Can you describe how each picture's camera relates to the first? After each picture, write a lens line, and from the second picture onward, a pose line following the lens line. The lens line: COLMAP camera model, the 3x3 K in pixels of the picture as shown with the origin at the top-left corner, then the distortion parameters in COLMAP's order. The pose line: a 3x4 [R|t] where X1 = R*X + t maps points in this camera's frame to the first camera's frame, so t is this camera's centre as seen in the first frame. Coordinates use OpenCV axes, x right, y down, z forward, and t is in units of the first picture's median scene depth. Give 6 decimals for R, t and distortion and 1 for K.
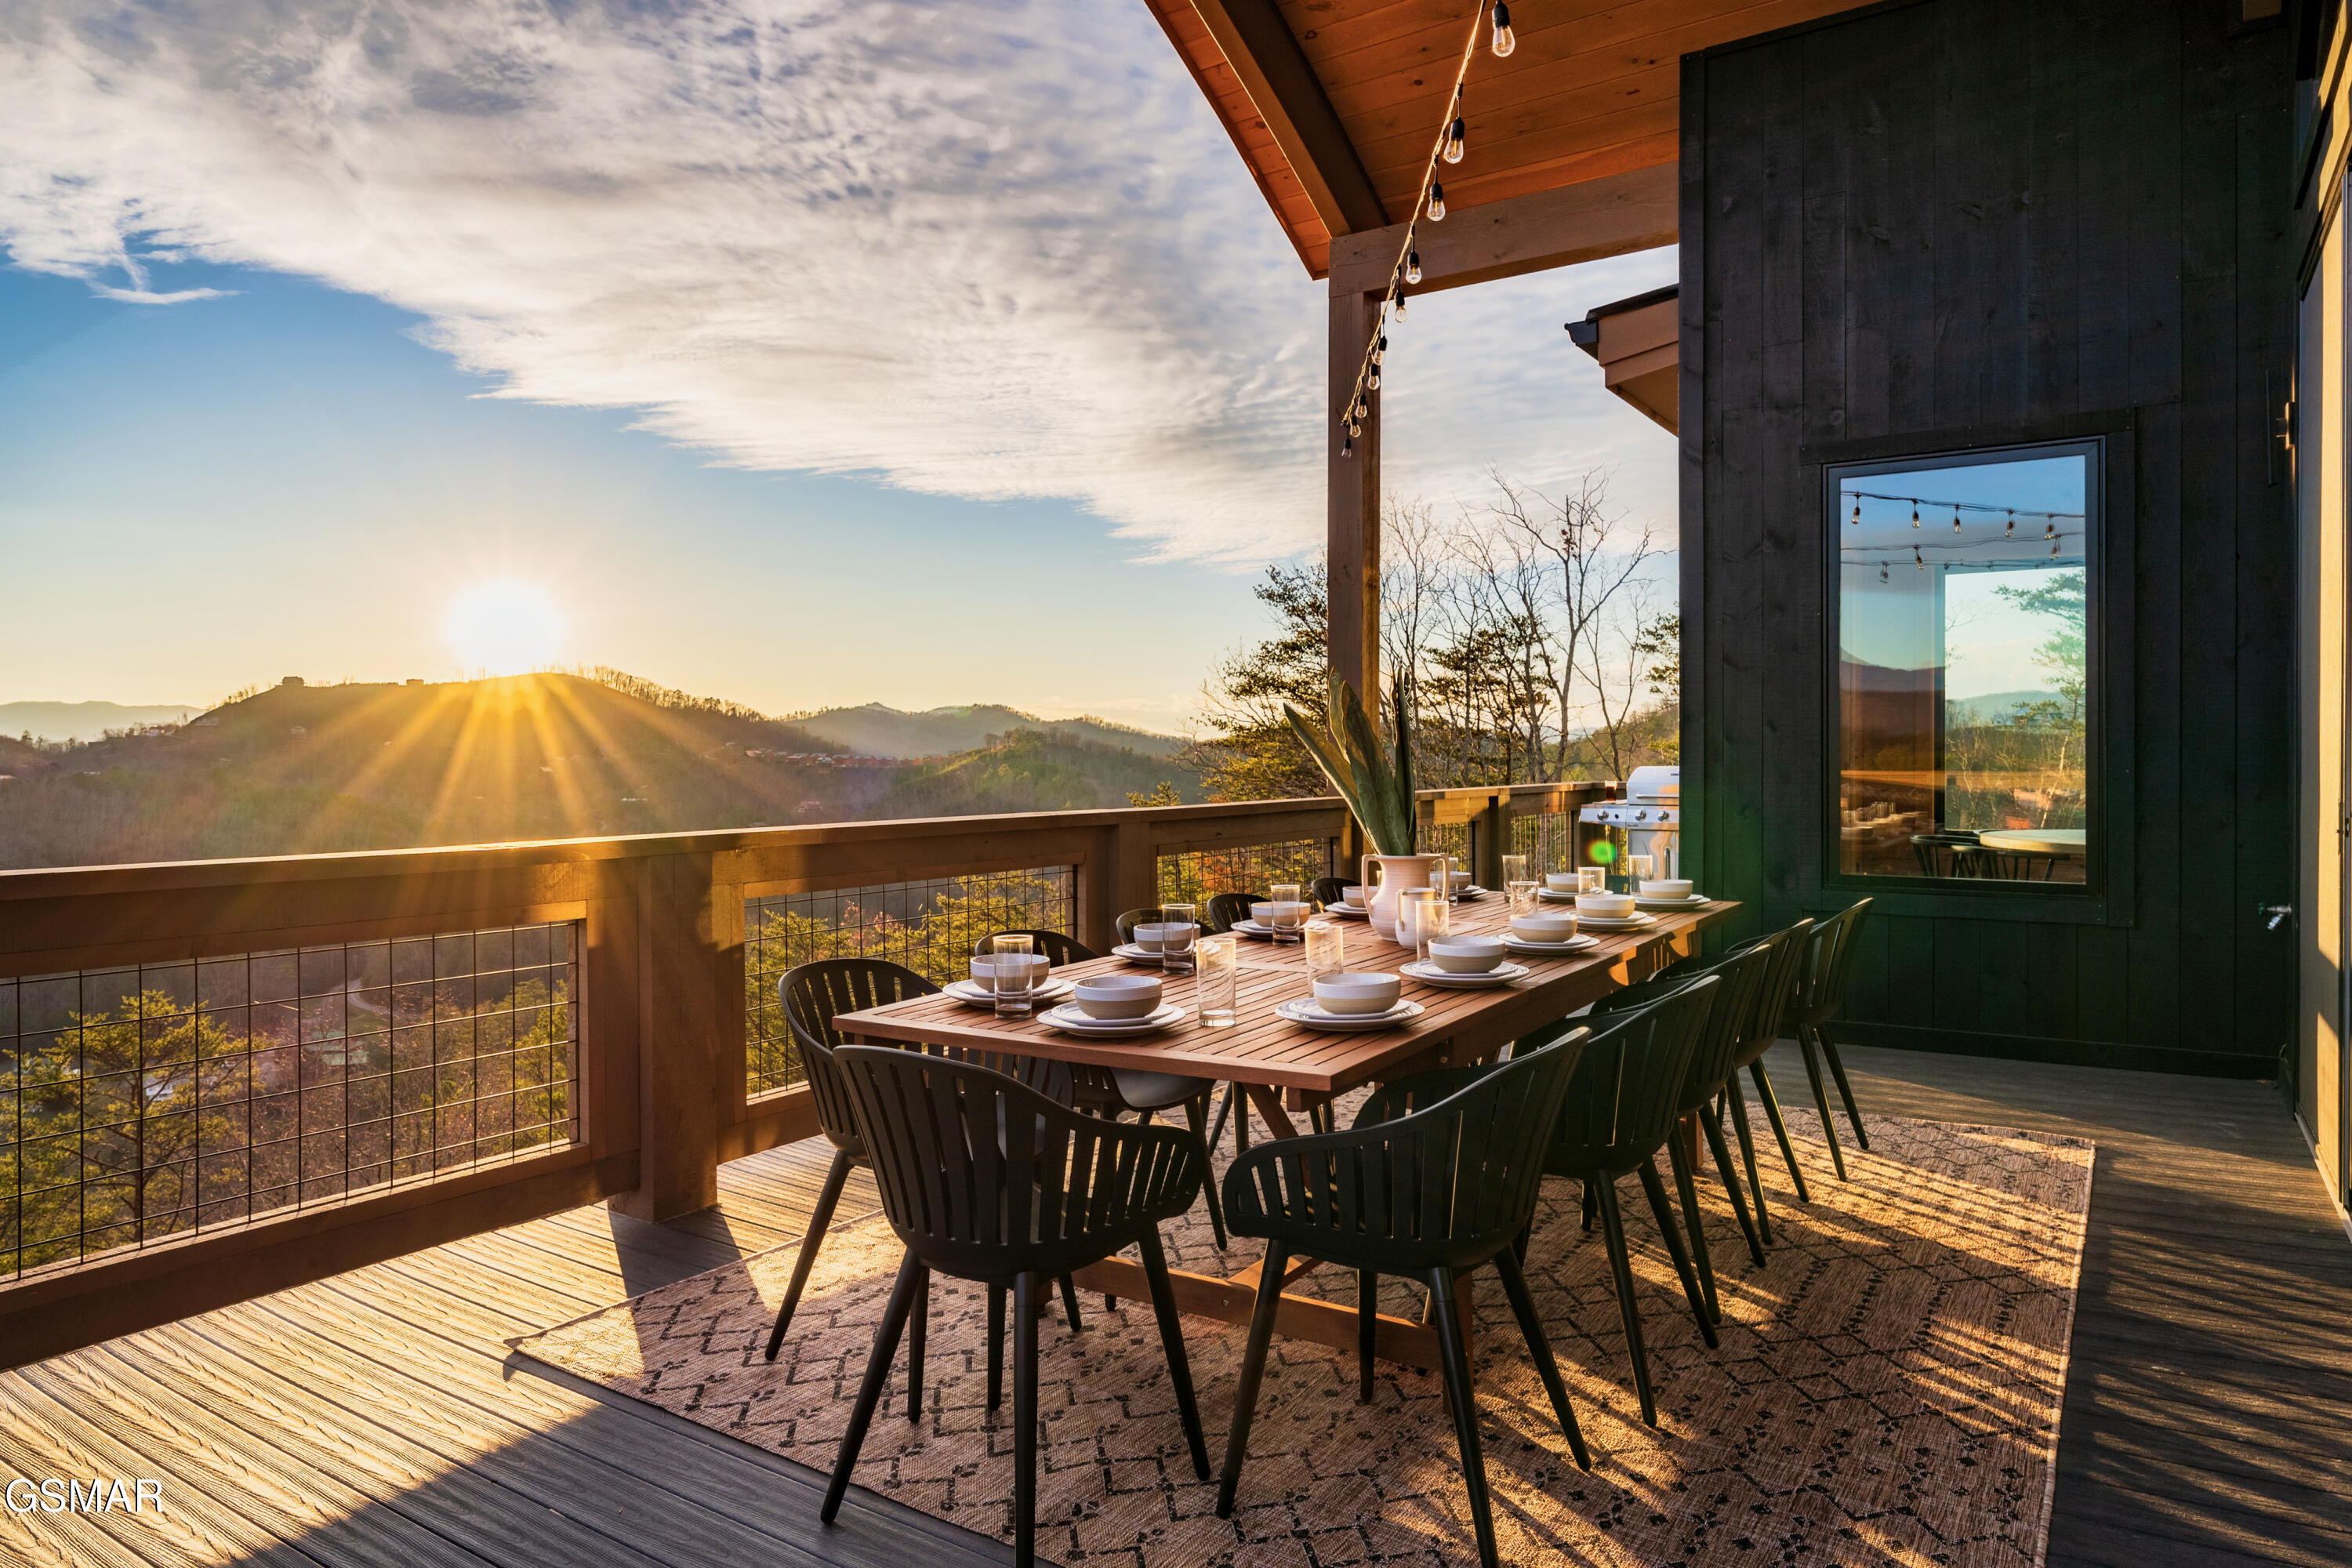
lens RADIAL K [[1443.4, 0, 1181.5], [0, 1443.4, 764.6], [0, 0, 1]] dist [0.003070, -0.000605]
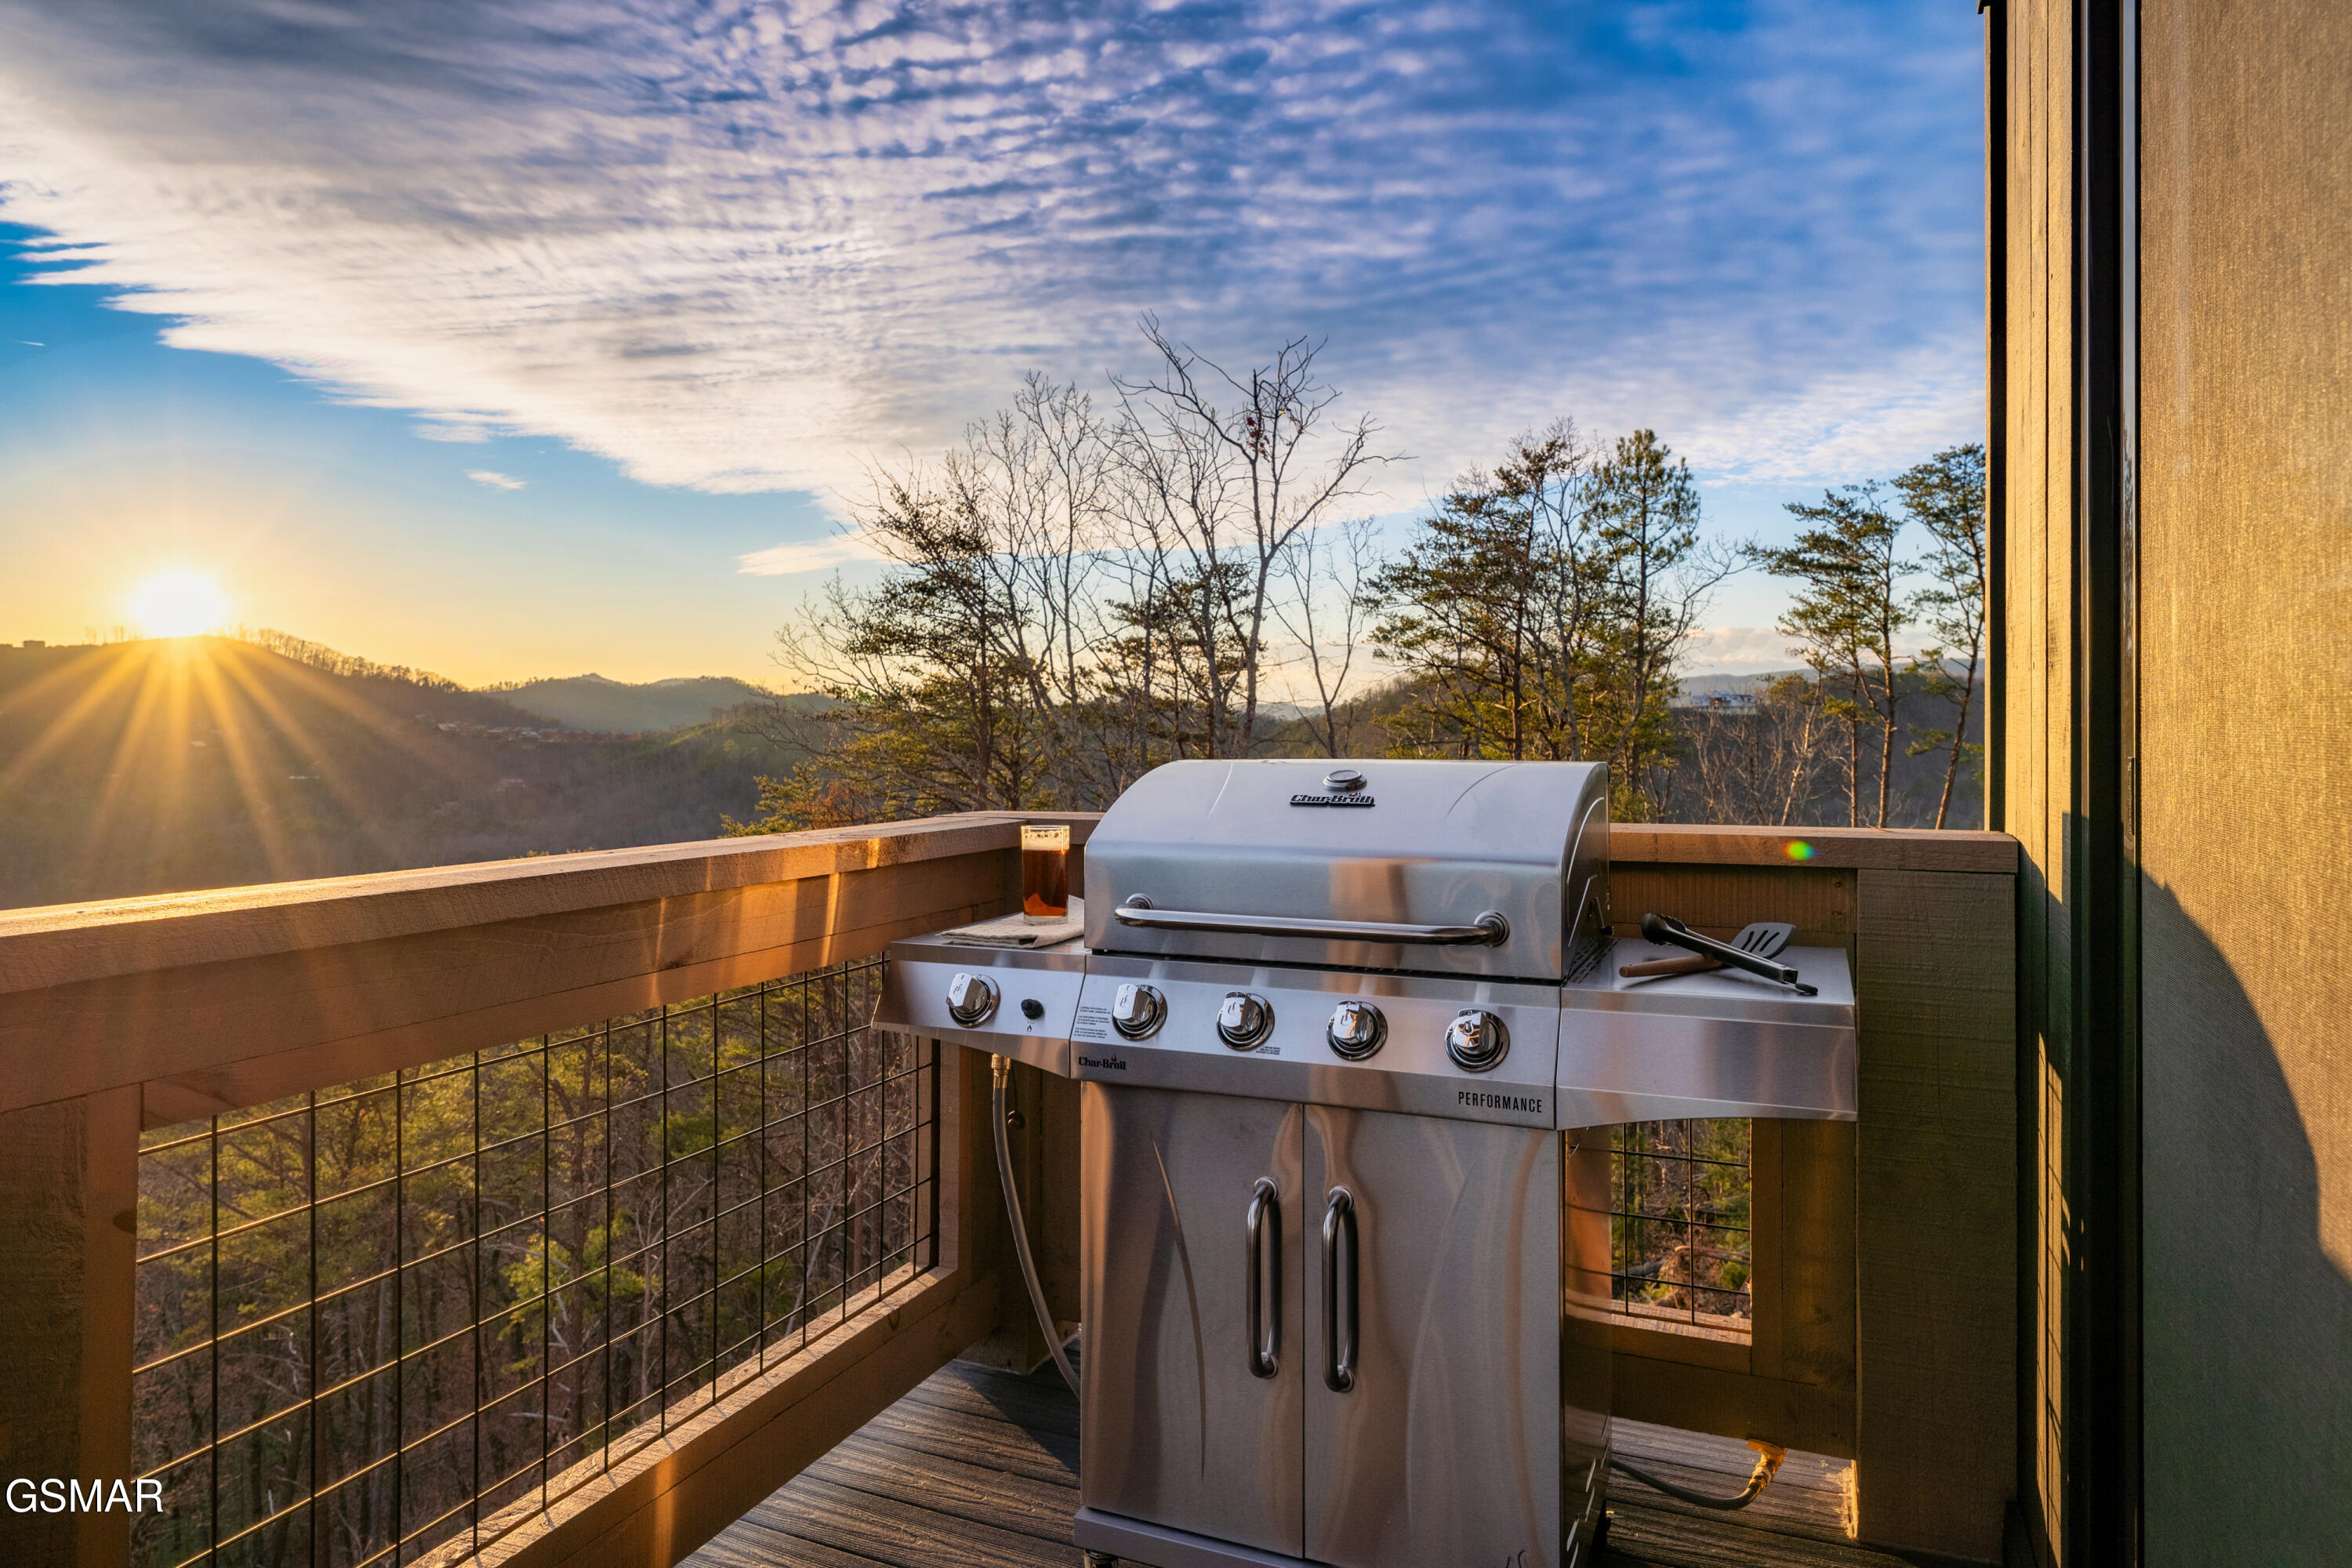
lens RADIAL K [[1447.6, 0, 1169.1], [0, 1447.6, 726.5], [0, 0, 1]] dist [-0.001094, -0.000268]
pose [[0.986248, 0.004133, 0.165218, 0.066195], [-0.002534, 0.999948, -0.009888, -0.000503], [-0.165250, 0.009333, 0.986207, 0.183700]]
